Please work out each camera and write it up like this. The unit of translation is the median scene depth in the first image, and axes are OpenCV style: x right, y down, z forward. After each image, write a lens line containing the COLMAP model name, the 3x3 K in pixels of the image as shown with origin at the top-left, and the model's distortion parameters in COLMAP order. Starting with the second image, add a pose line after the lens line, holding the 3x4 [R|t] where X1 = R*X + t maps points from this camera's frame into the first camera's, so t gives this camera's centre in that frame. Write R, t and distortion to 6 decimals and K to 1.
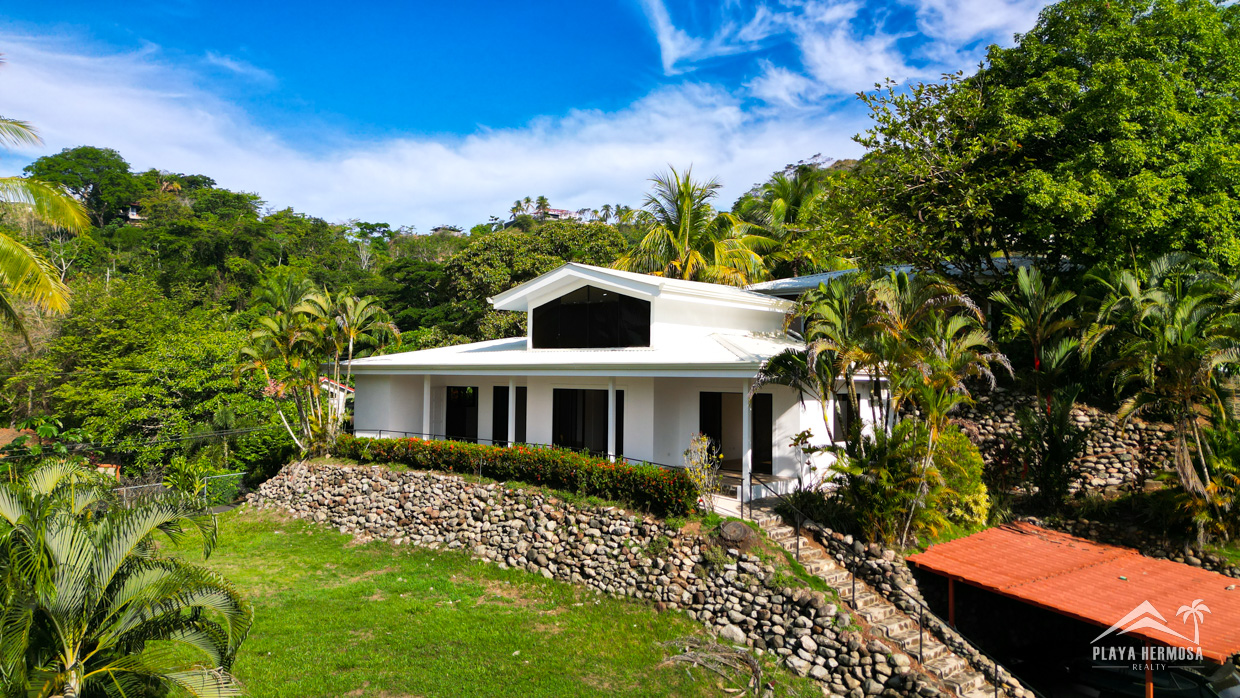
lens RADIAL K [[892.3, 0, 620.0], [0, 892.3, 349.0], [0, 0, 1]] dist [0.074458, -0.067735]
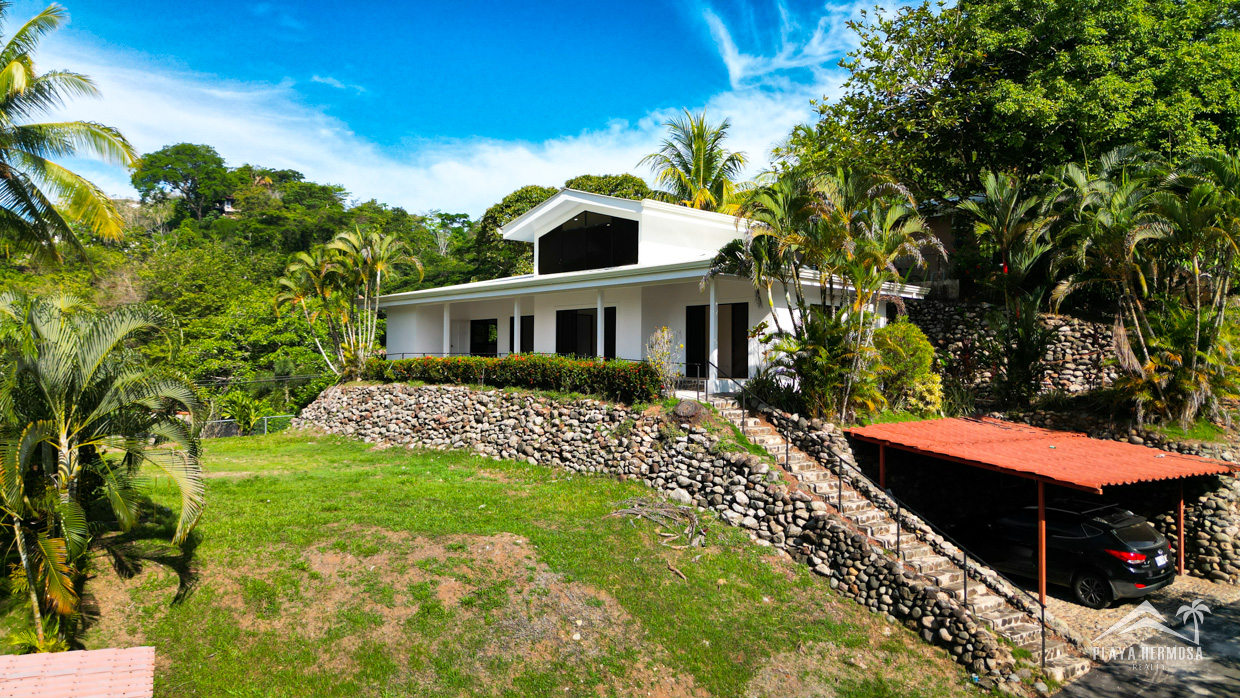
lens RADIAL K [[892.3, 0, 620.0], [0, 892.3, 349.0], [0, 0, 1]] dist [0.074458, -0.067735]
pose [[0.995772, -0.007132, -0.091580, 0.115887], [0.008012, 0.999925, 0.009241, 0.095386], [0.091507, -0.009935, 0.995755, -0.070130]]
